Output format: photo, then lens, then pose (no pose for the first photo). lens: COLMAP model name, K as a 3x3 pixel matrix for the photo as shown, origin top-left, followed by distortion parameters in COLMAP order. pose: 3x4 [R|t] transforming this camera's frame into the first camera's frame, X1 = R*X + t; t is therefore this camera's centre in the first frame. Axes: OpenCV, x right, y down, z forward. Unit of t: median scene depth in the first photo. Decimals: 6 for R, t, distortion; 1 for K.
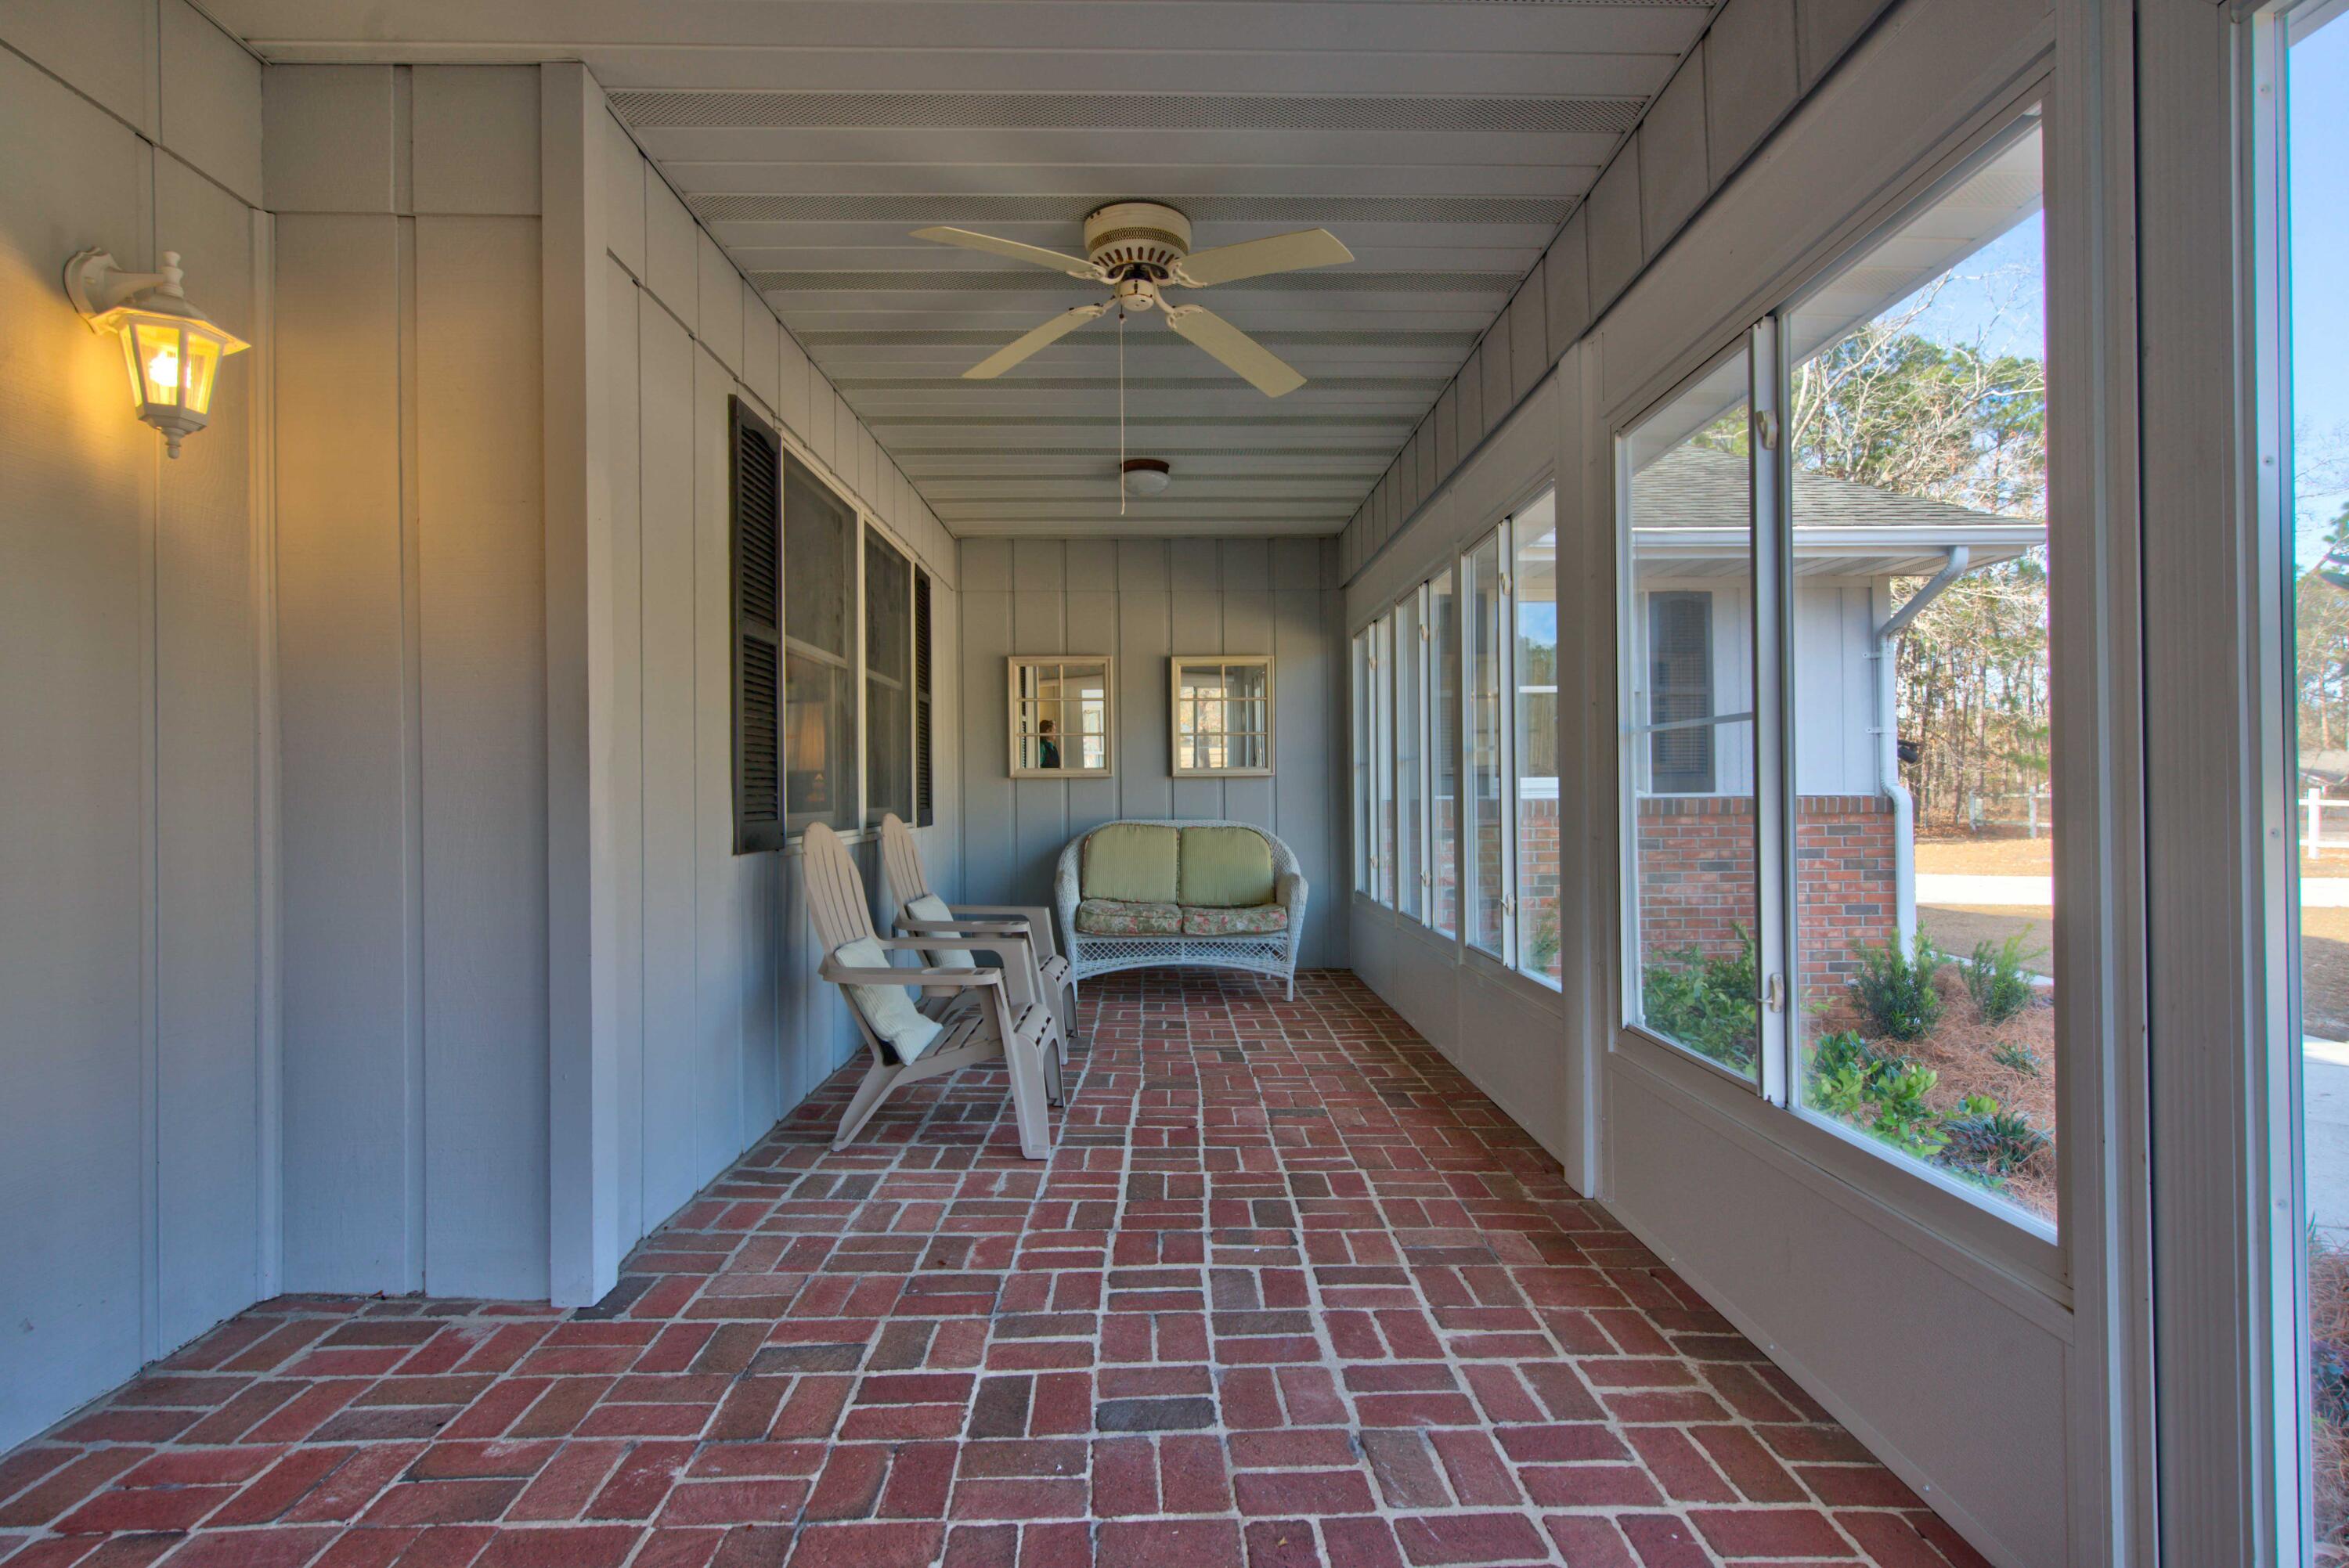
lens RADIAL K [[1095.3, 0, 1174.5], [0, 1095.3, 784.0], [0, 0, 1]] dist [0.002160, -0.000227]
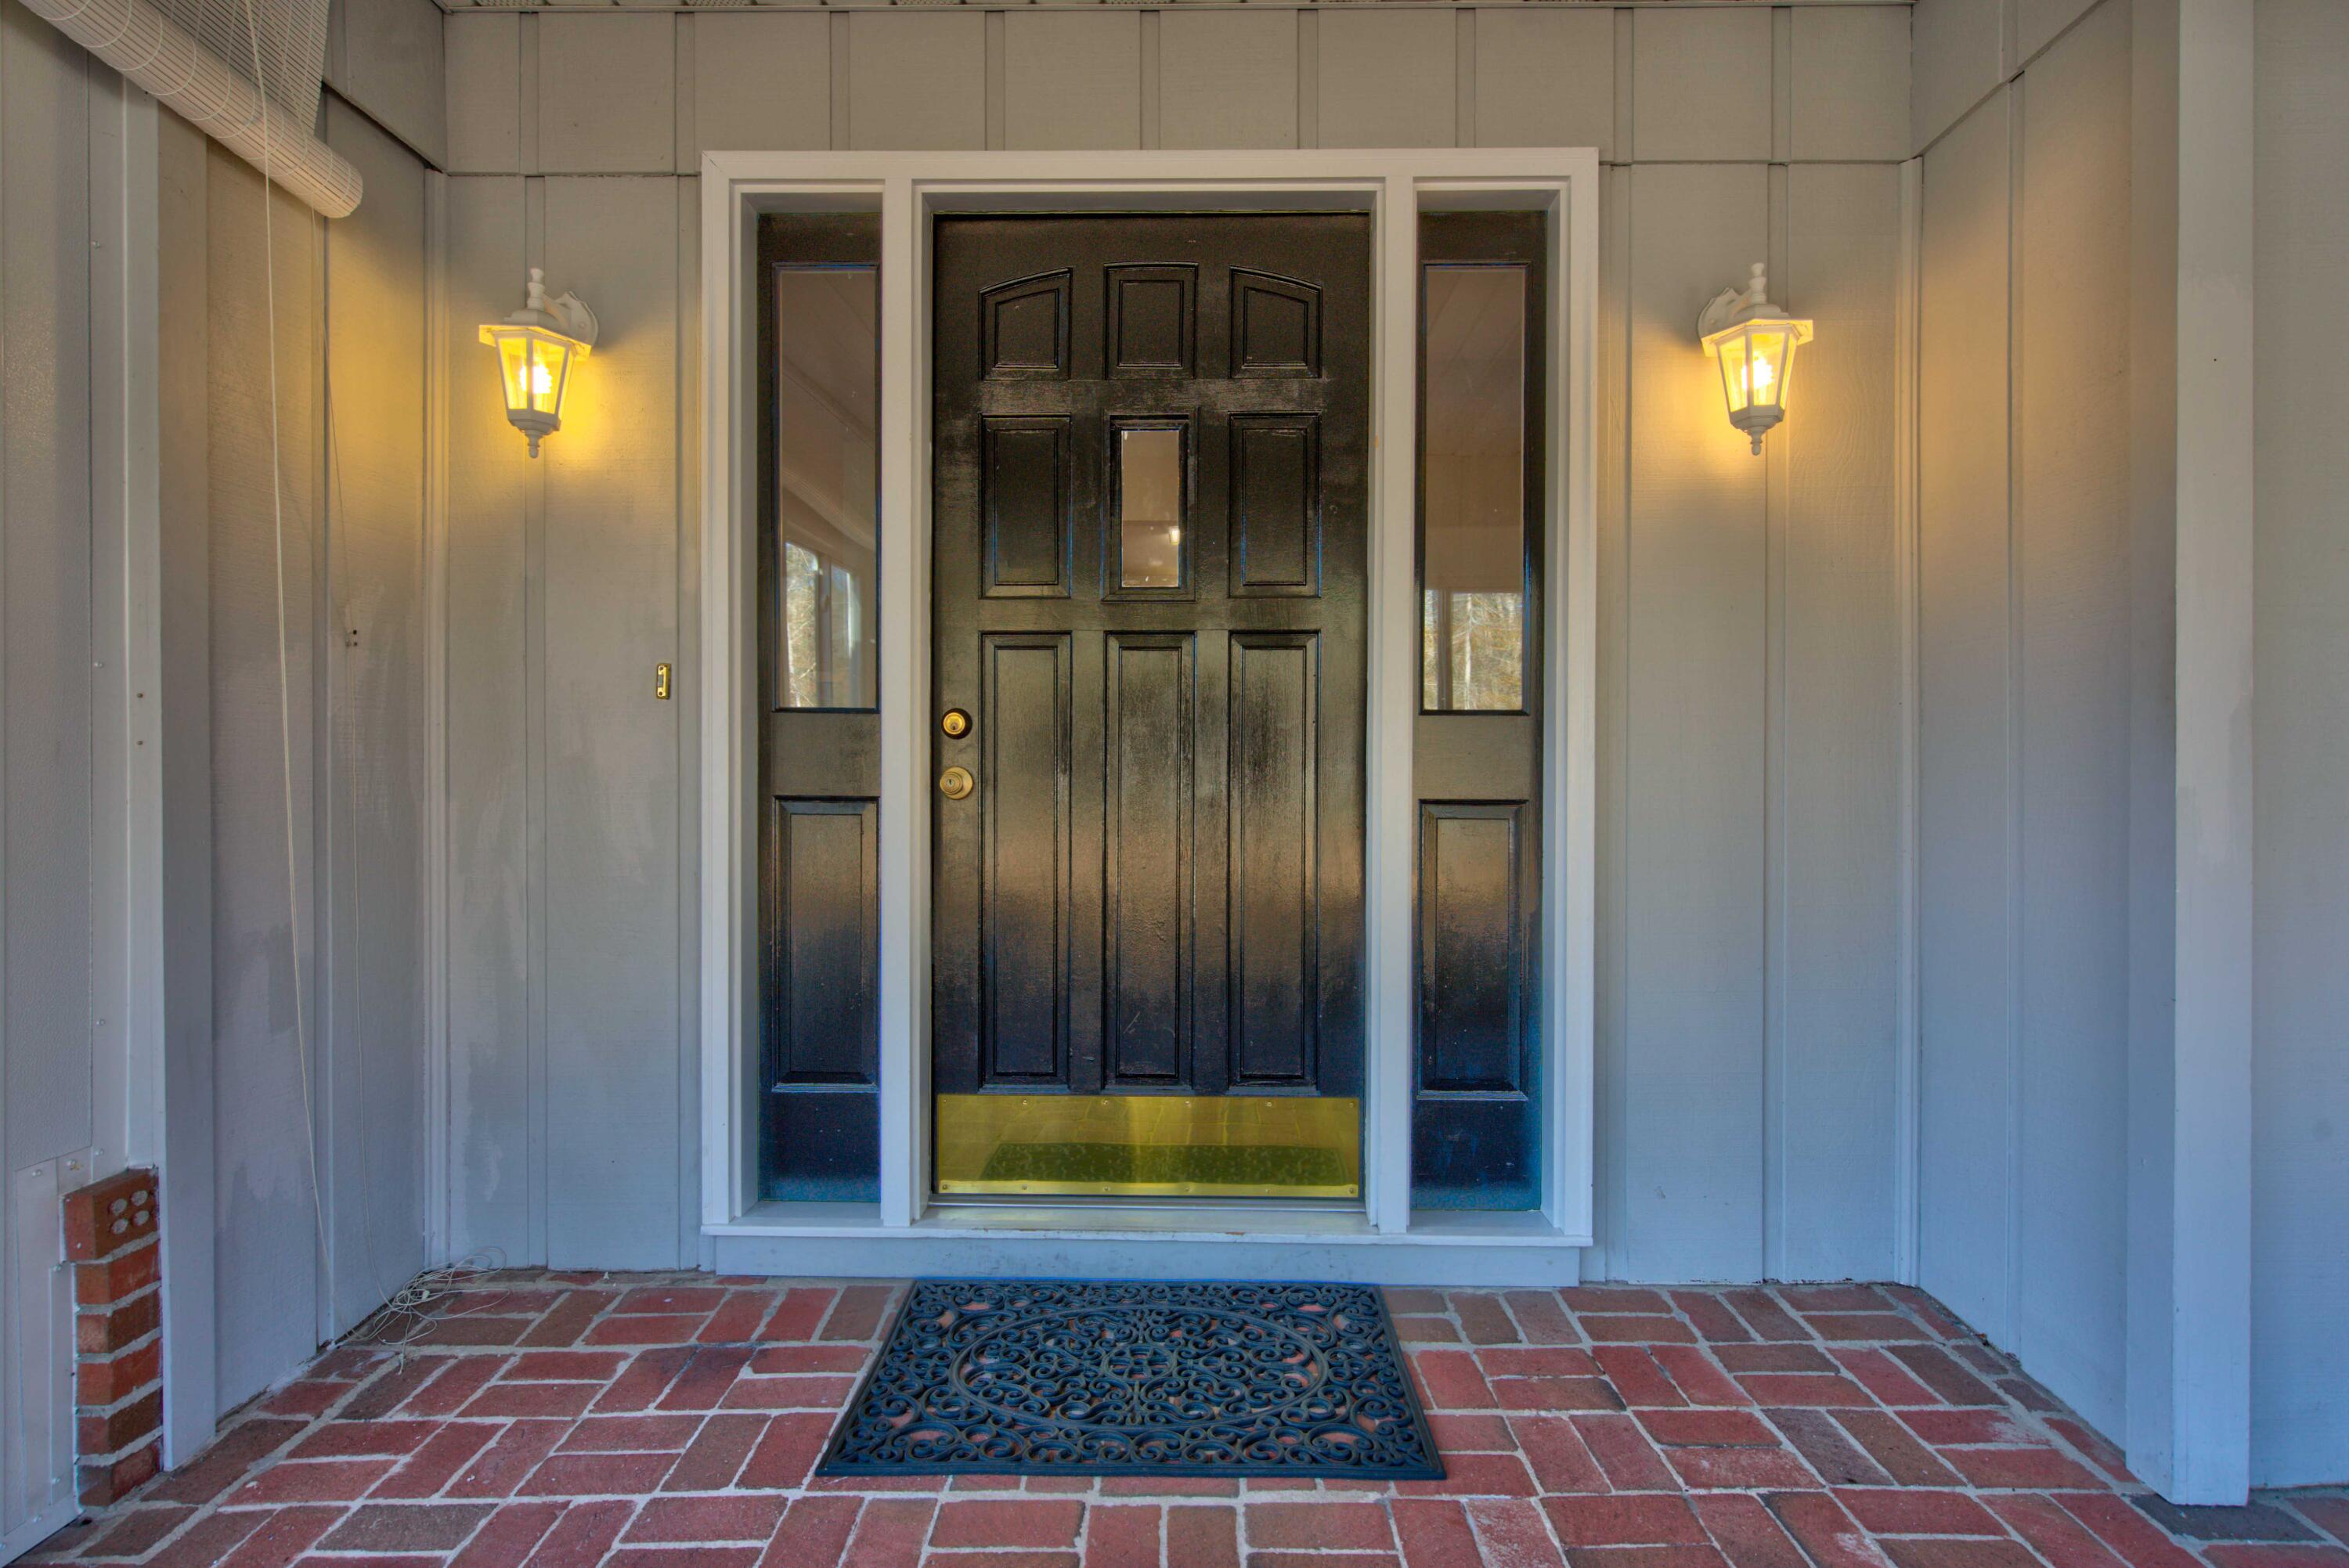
lens RADIAL K [[1146.2, 0, 1174.5], [0, 1146.2, 784.0], [0, 0, 1]] dist [-0.001974, 0.000391]
pose [[-0.025104, 0.017724, -0.999528, 0.224501], [0.001160, 0.999843, 0.017700, 0.007292], [0.999684, -0.000715, -0.025120, 0.427701]]
